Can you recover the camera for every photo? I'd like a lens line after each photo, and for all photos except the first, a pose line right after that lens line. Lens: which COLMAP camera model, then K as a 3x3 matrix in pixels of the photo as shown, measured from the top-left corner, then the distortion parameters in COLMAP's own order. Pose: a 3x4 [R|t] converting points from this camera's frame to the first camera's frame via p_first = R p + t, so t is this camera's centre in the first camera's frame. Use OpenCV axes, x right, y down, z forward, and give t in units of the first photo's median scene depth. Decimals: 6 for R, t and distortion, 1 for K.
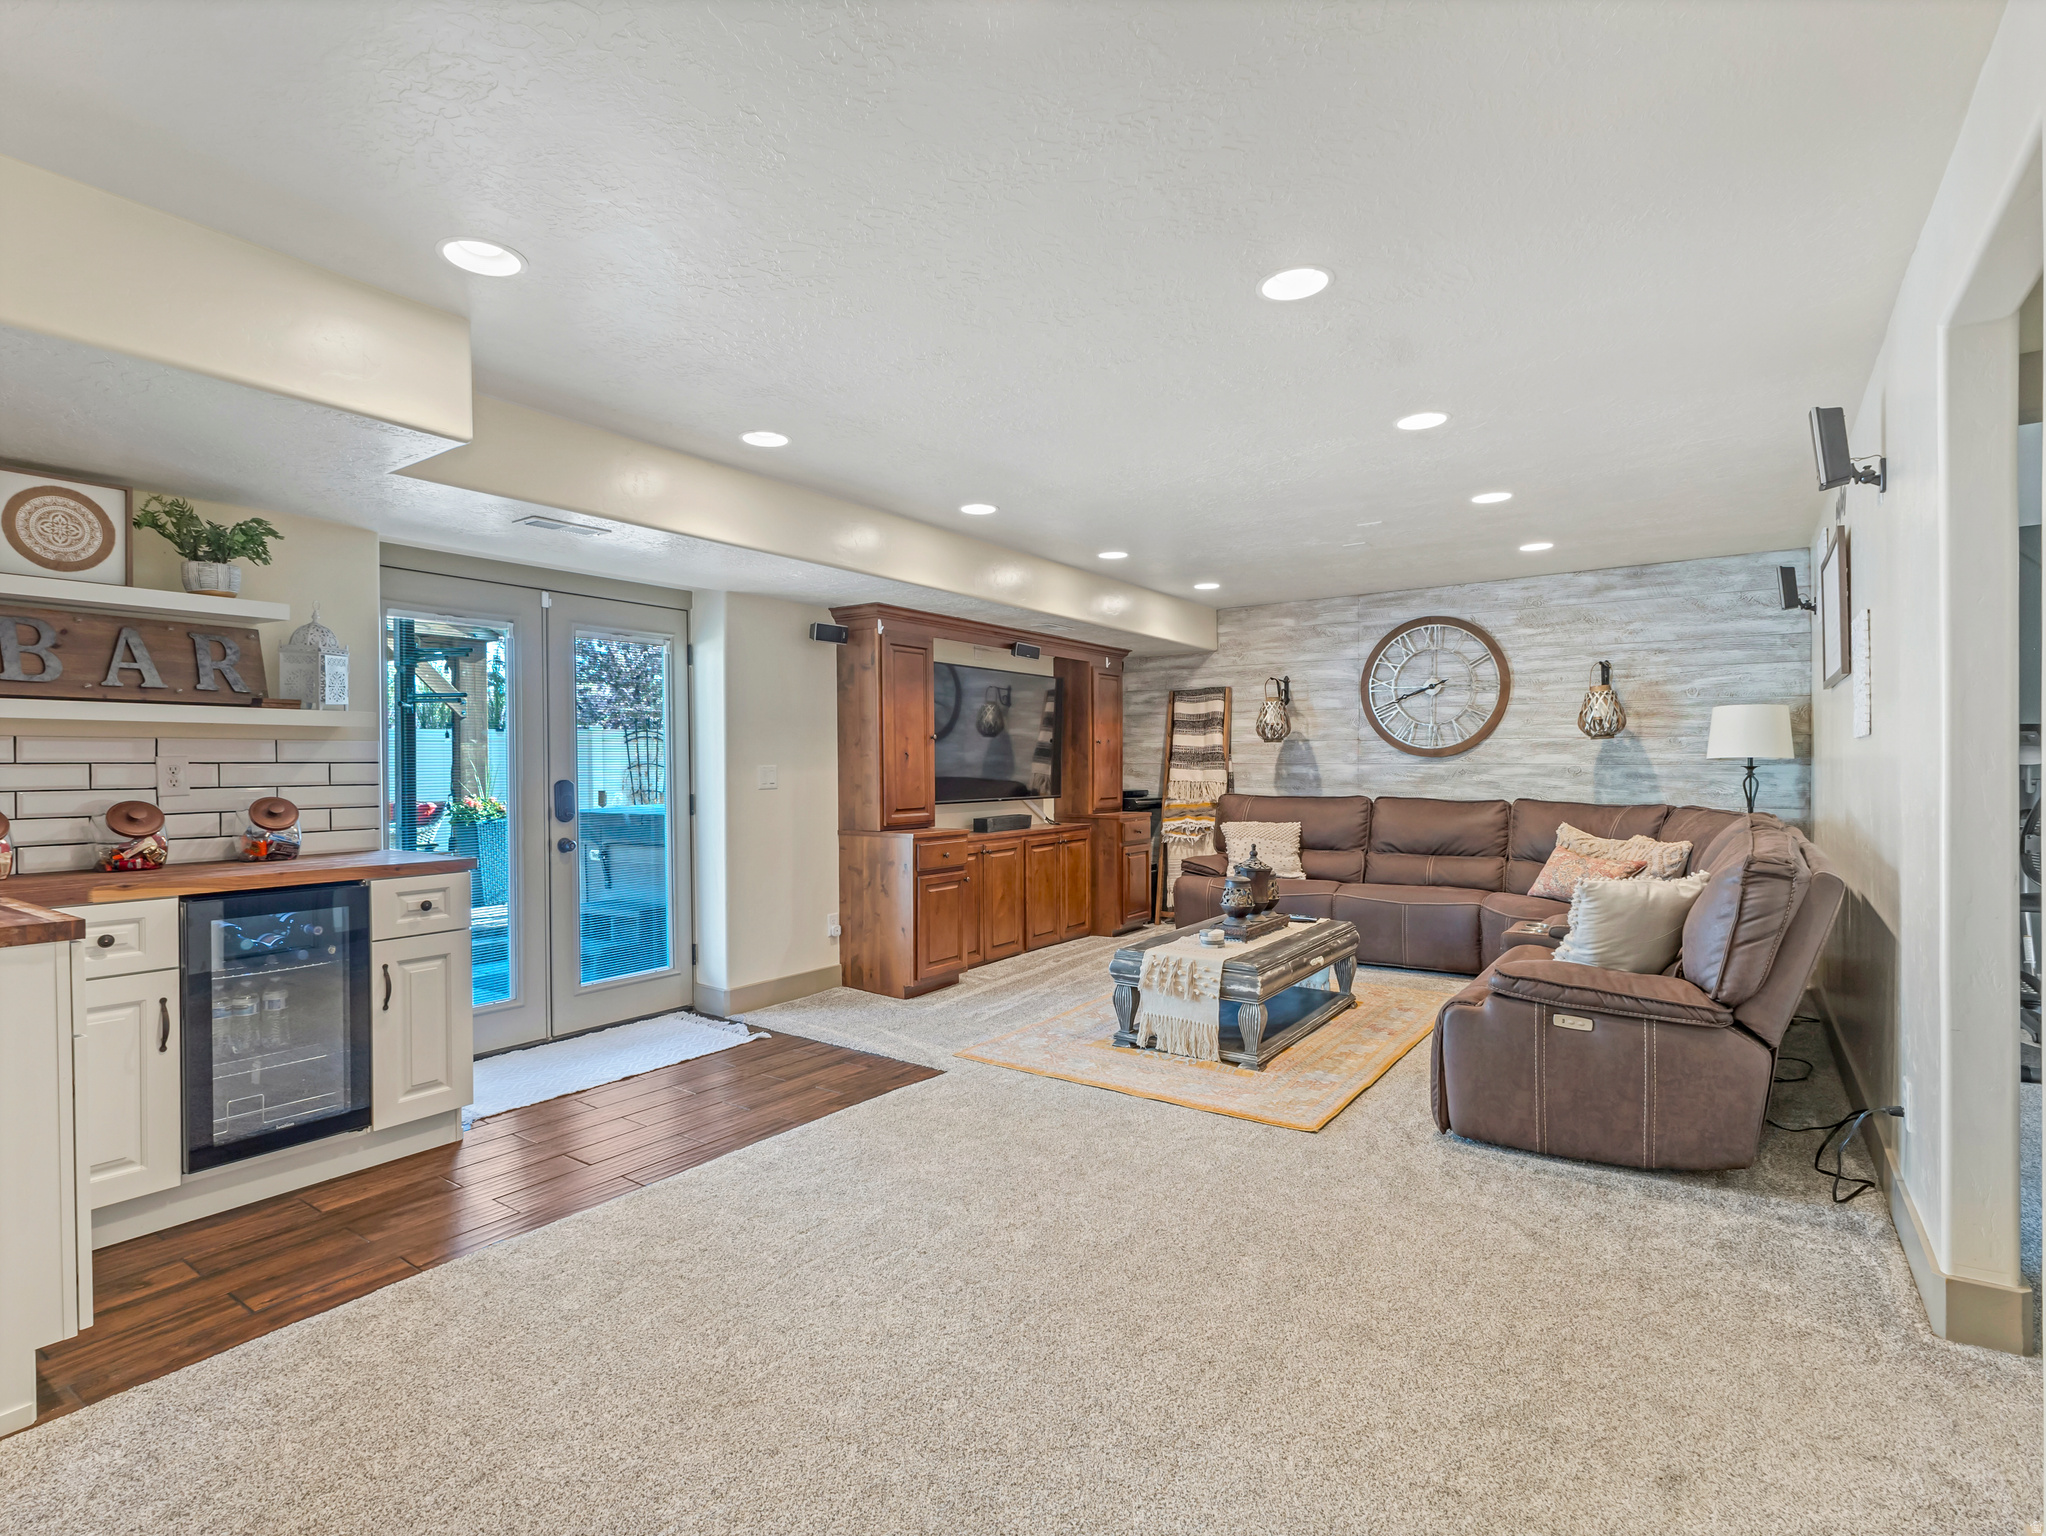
lens RADIAL K [[1011.5, 0, 1020.6], [0, 1011.5, 765.9], [0, 0, 1]] dist [0.002303, 0.000804]
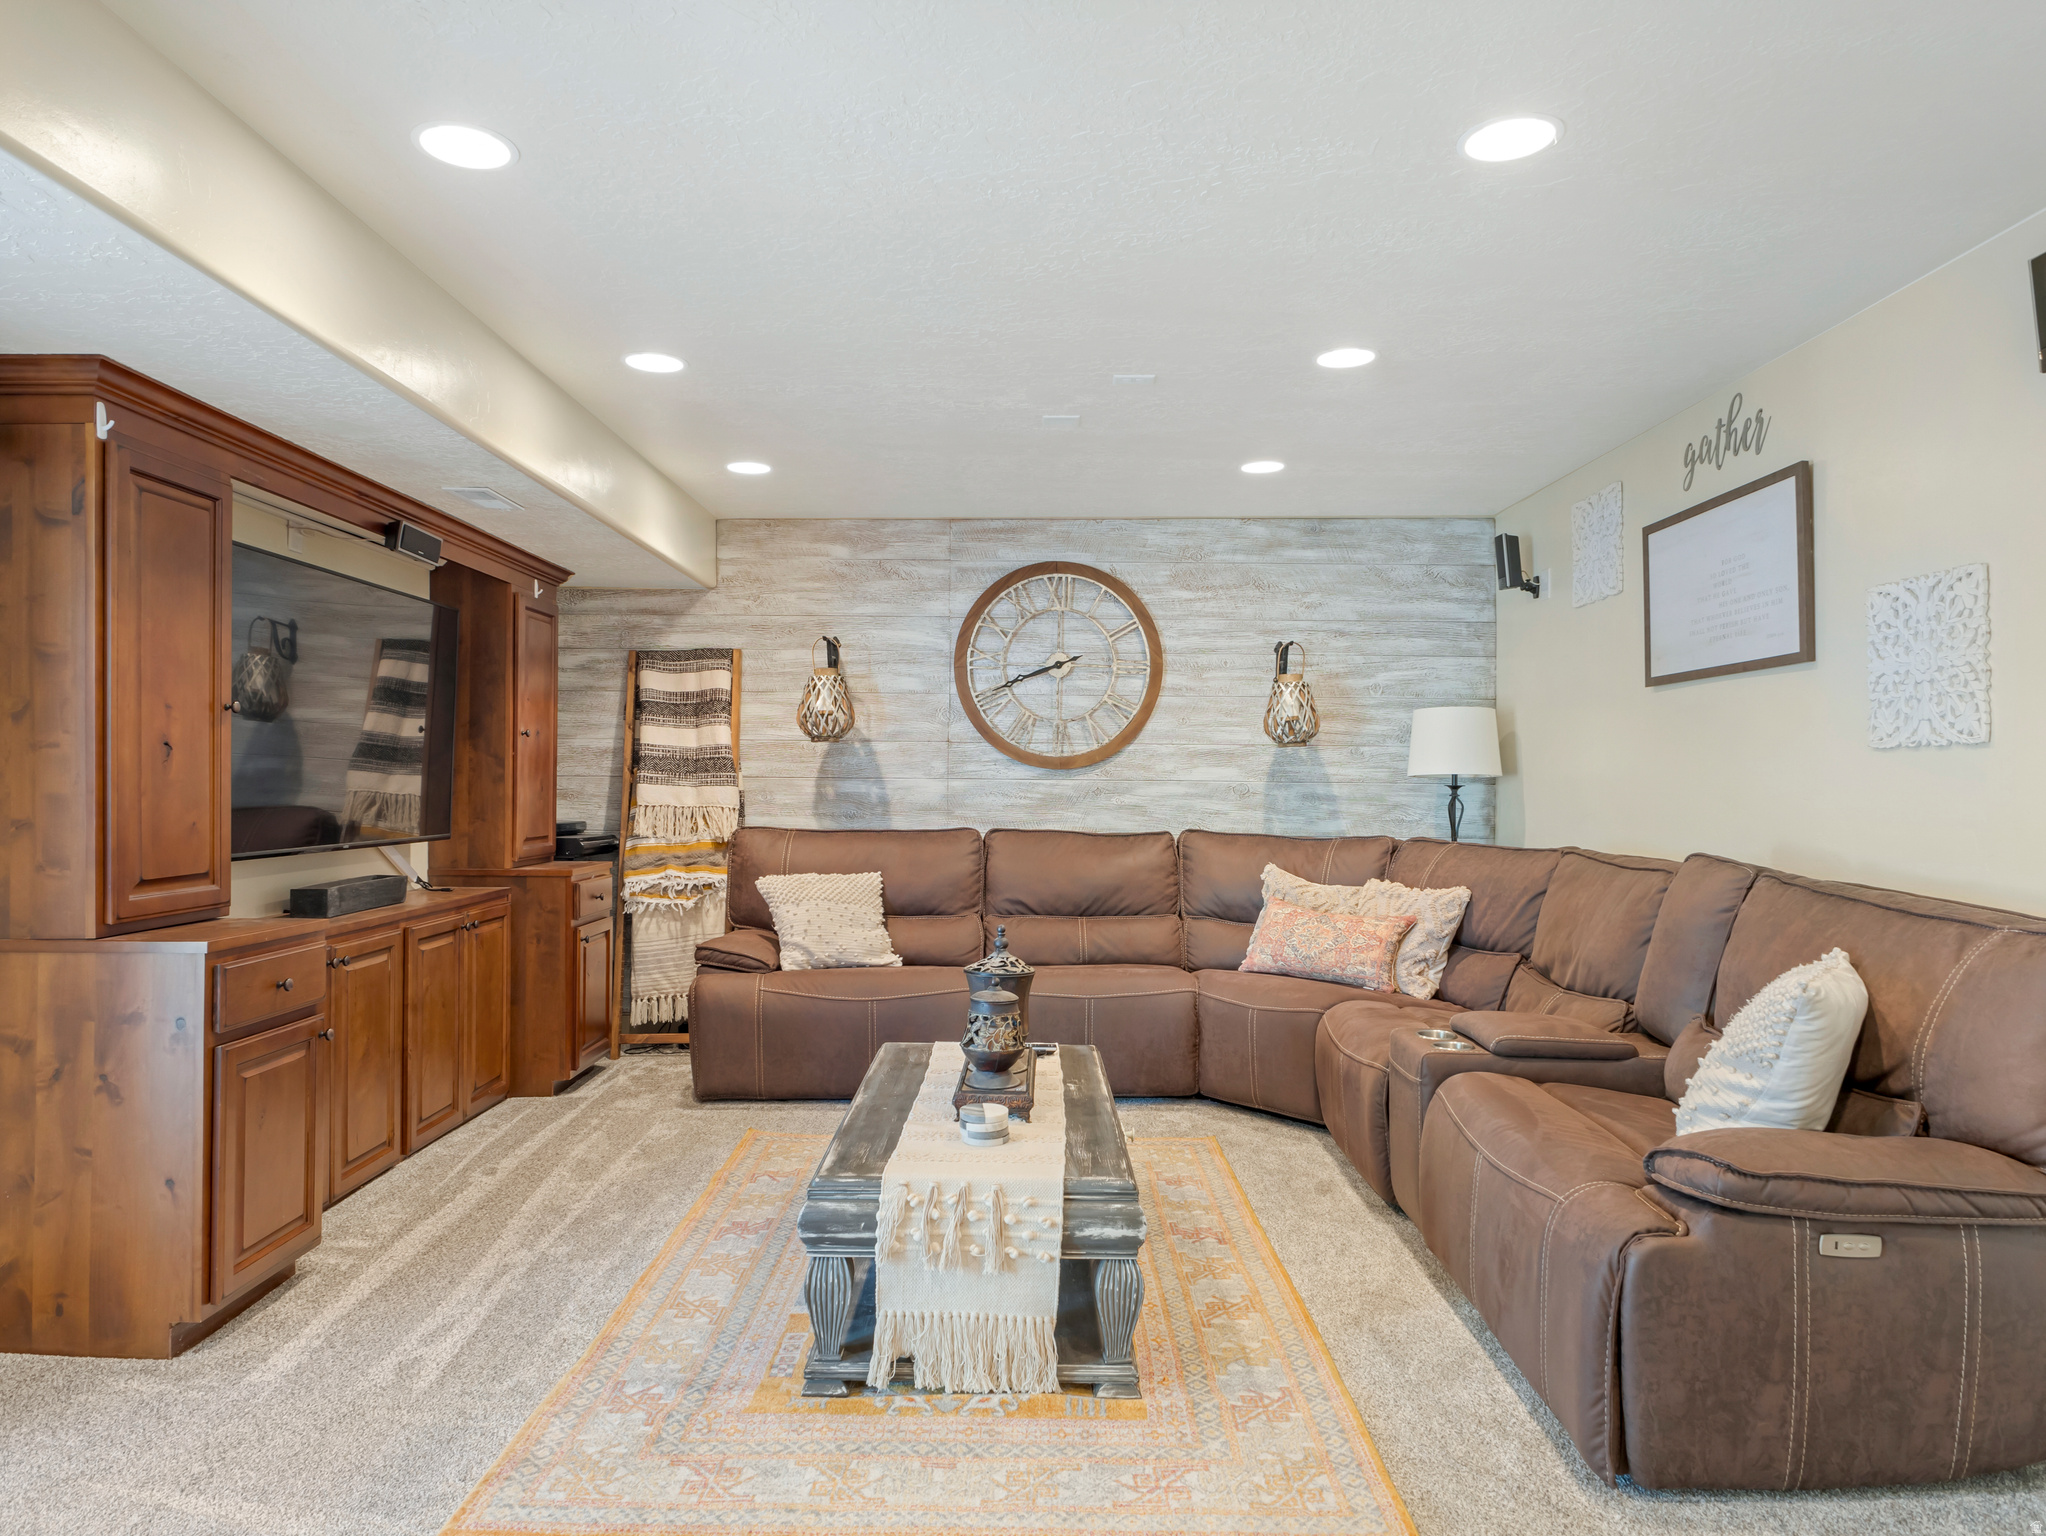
lens RADIAL K [[1294.0, 0, 1028.5], [0, 1294.0, 769.2], [0, 0, 1]] dist [0.002139, -0.000754]
pose [[0.819031, 0.012418, 0.573615, -0.119396], [-0.006832, 0.999906, -0.011892, 0.001744], [-0.573709, 0.005820, 0.819039, 0.343189]]
